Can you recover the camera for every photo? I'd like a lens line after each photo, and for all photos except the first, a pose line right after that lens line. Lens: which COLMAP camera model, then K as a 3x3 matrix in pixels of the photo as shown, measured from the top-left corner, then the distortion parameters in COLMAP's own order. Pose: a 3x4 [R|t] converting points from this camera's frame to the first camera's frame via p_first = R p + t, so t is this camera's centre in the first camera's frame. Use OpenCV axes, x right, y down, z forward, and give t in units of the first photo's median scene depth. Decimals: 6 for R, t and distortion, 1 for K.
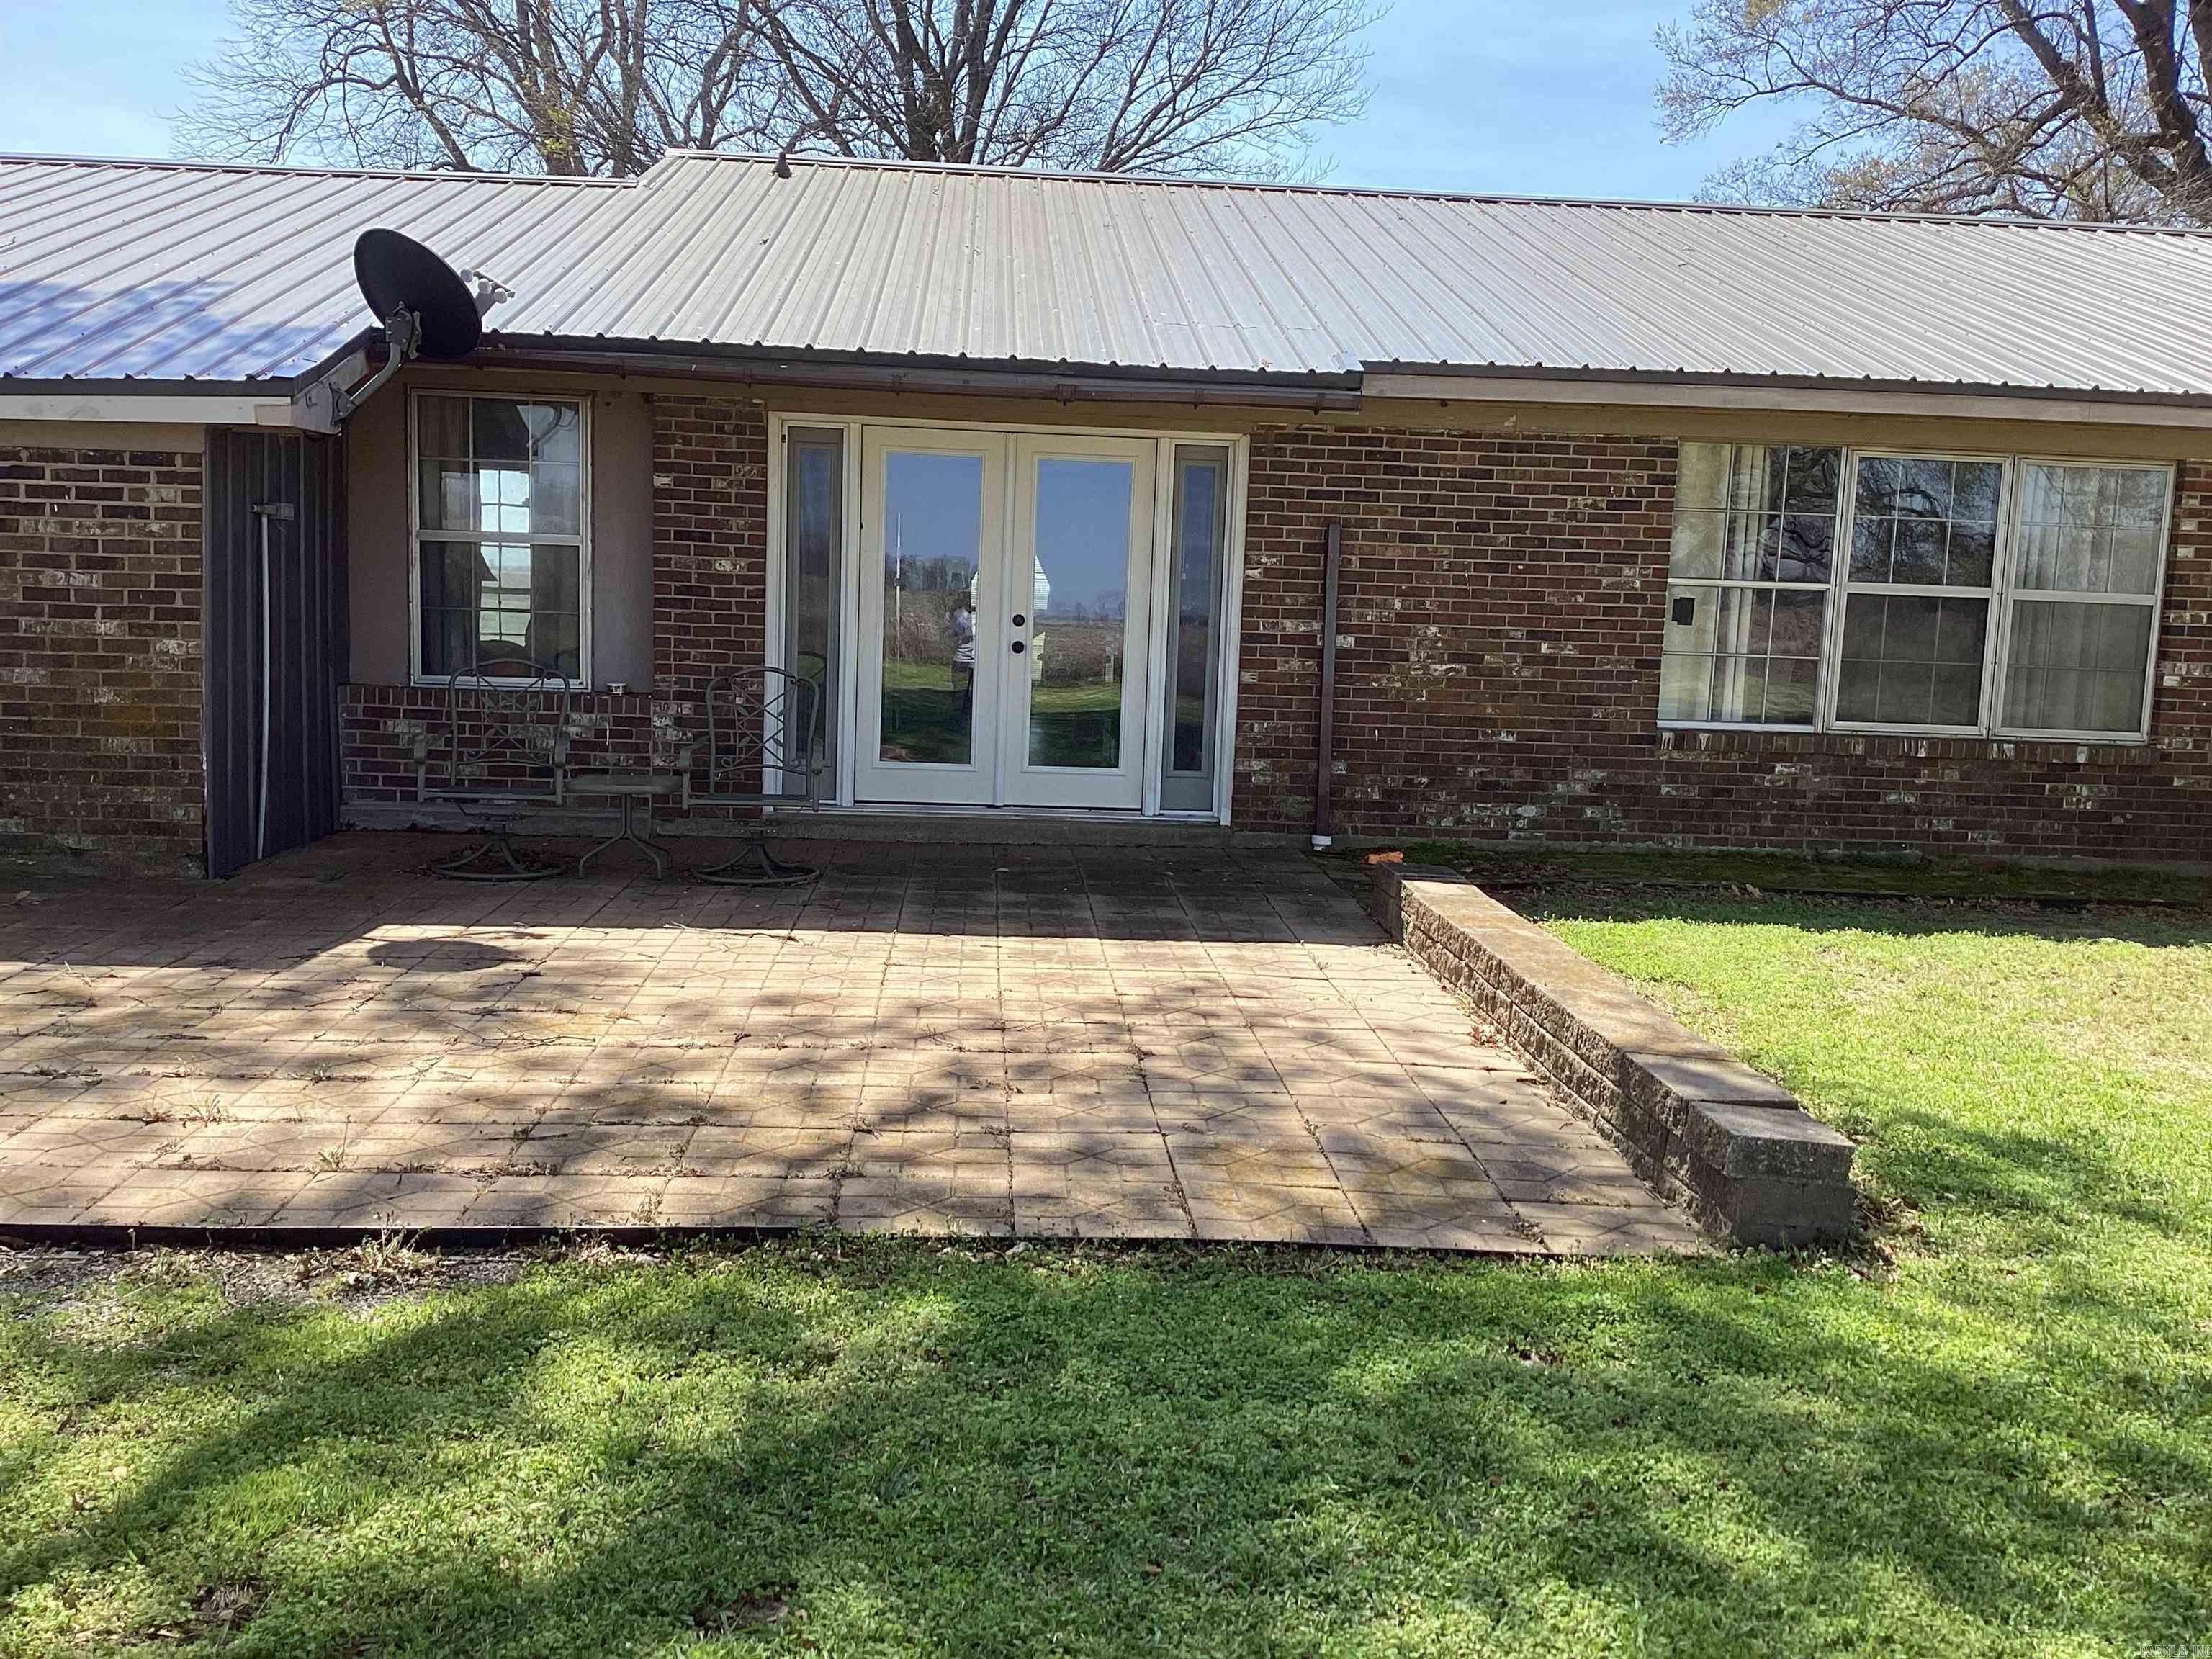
lens RADIAL K [[1994.0, 0, 1098.8], [0, 1994.0, 881.3], [0, 0, 1]] dist [0.048564, -0.023505]
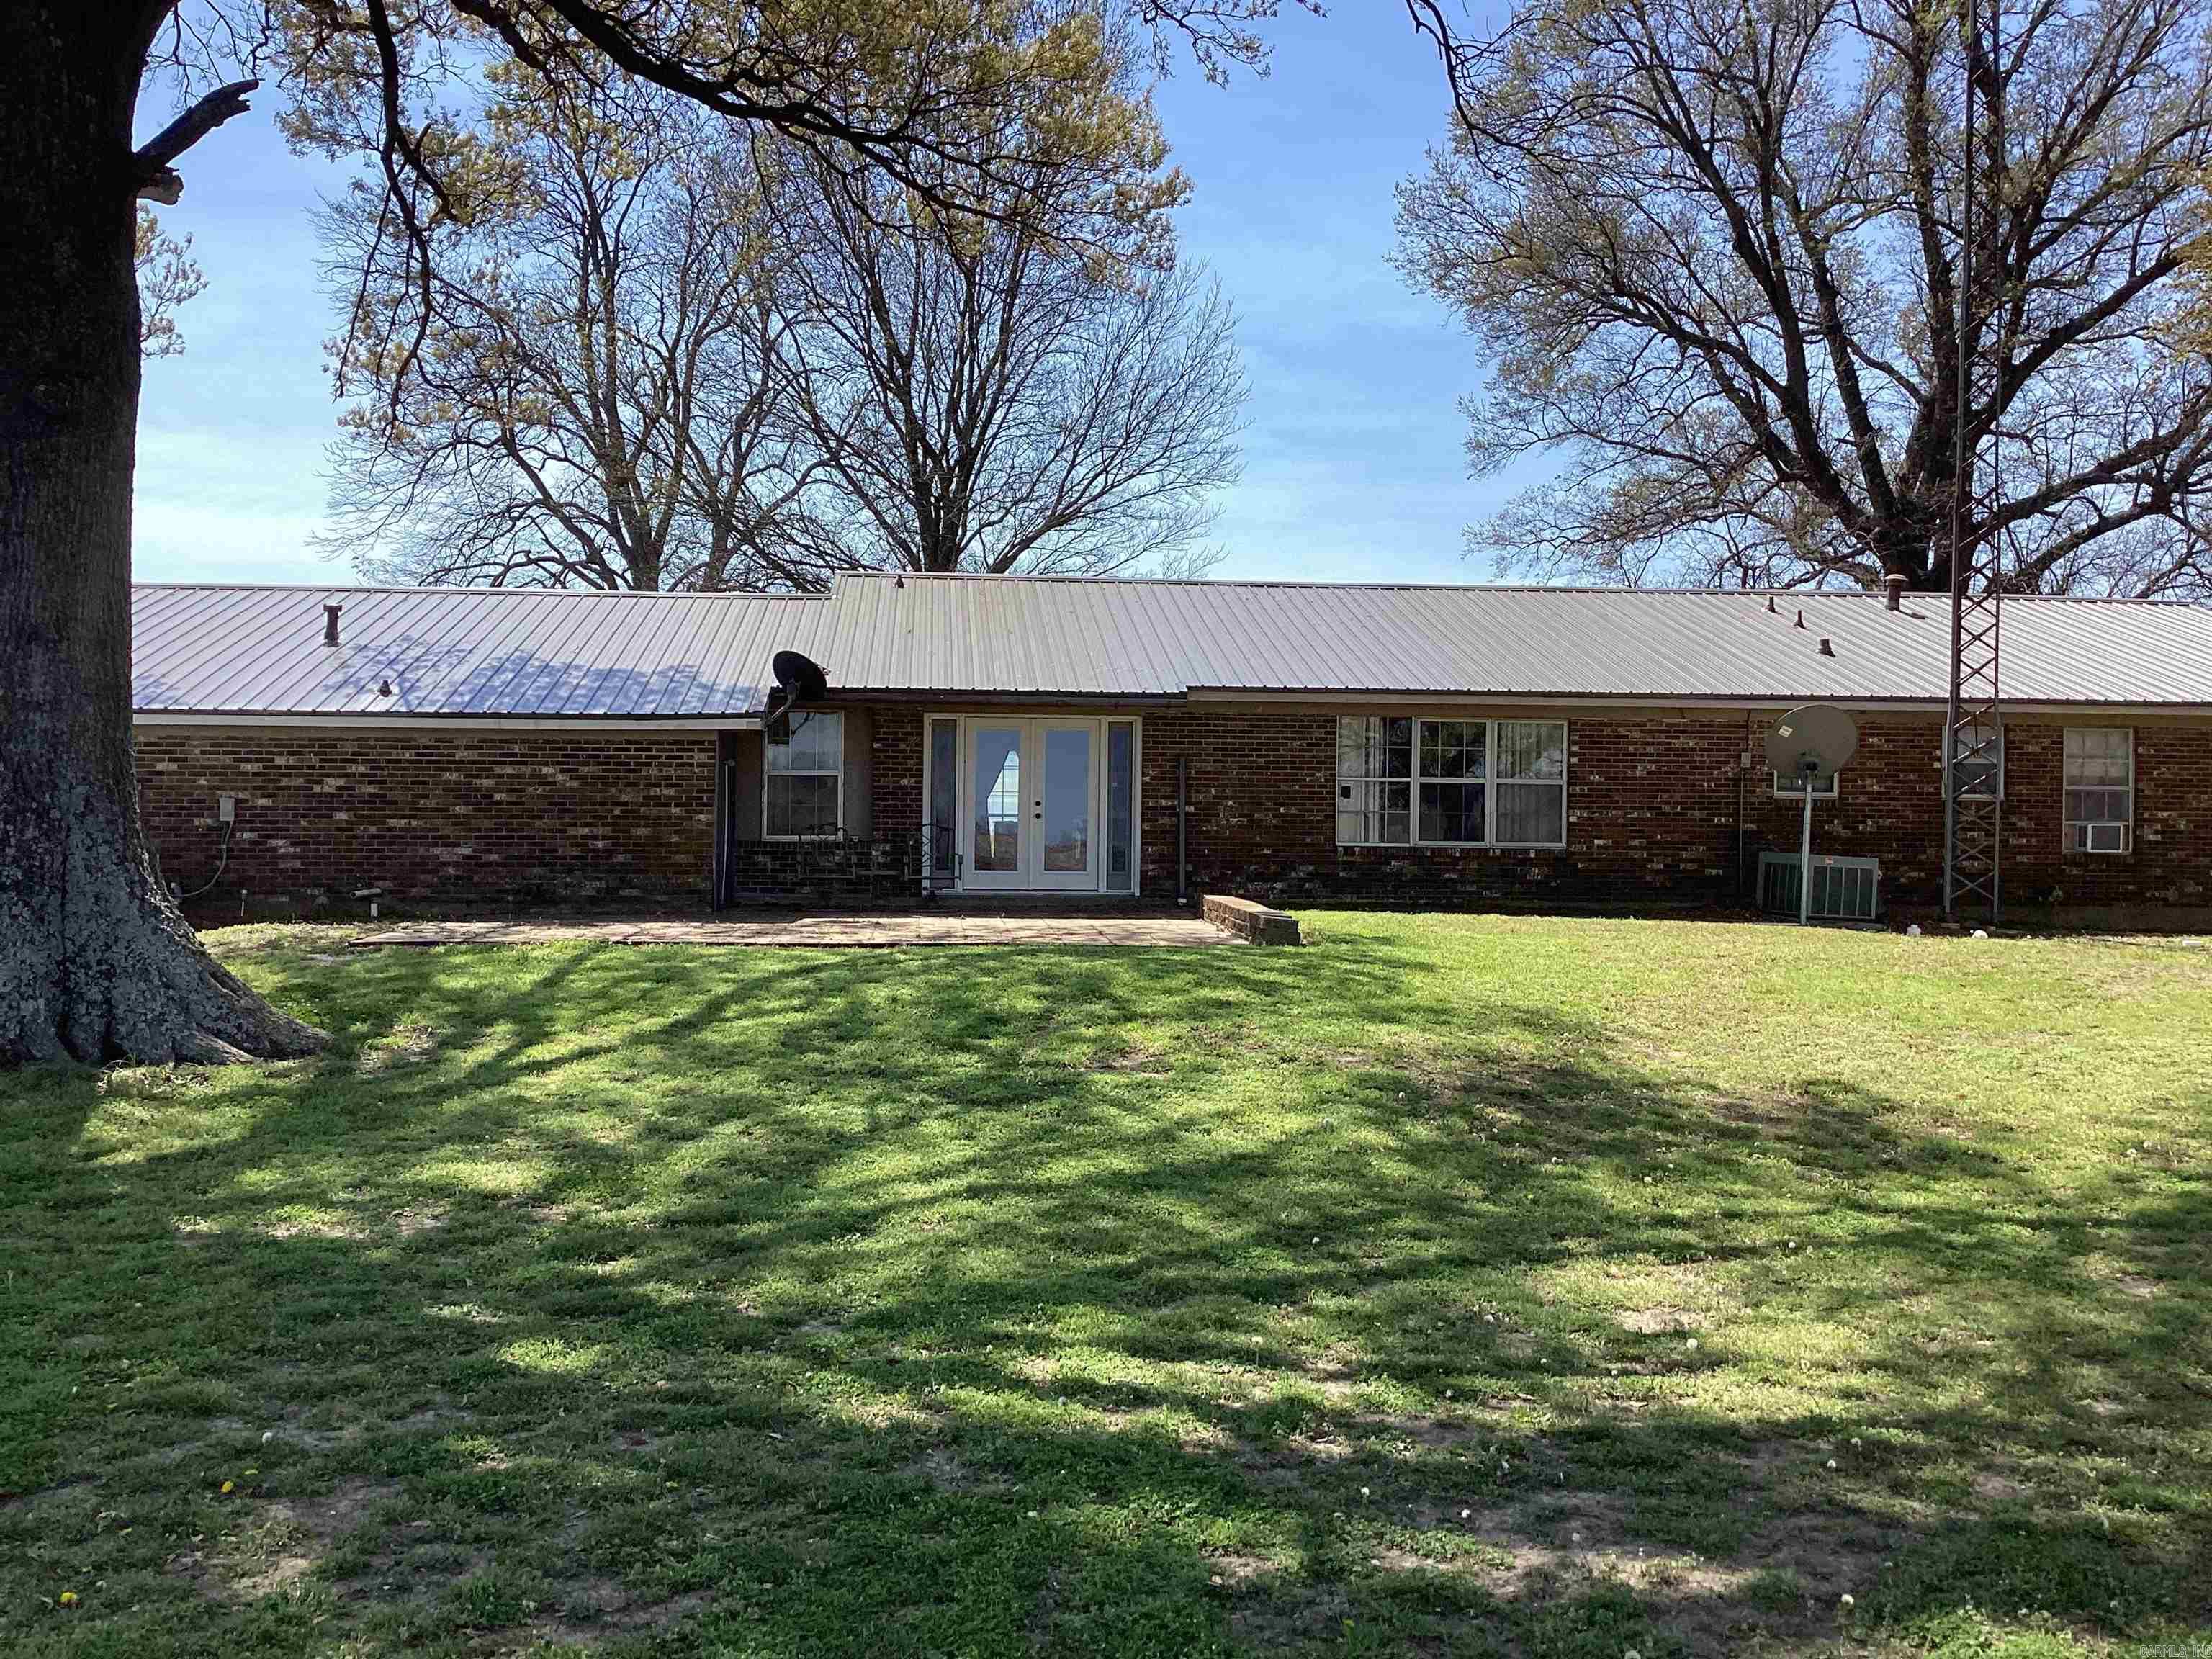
lens RADIAL K [[1994.0, 0, 1105.4], [0, 1994.0, 831.0], [0, 0, 1]] dist [0.048564, -0.023505]
pose [[0.999248, -0.027072, 0.027742, -0.028357], [0.030824, 0.988919, -0.145224, 0.213367], [-0.023503, 0.145970, 0.989010, -1.127374]]
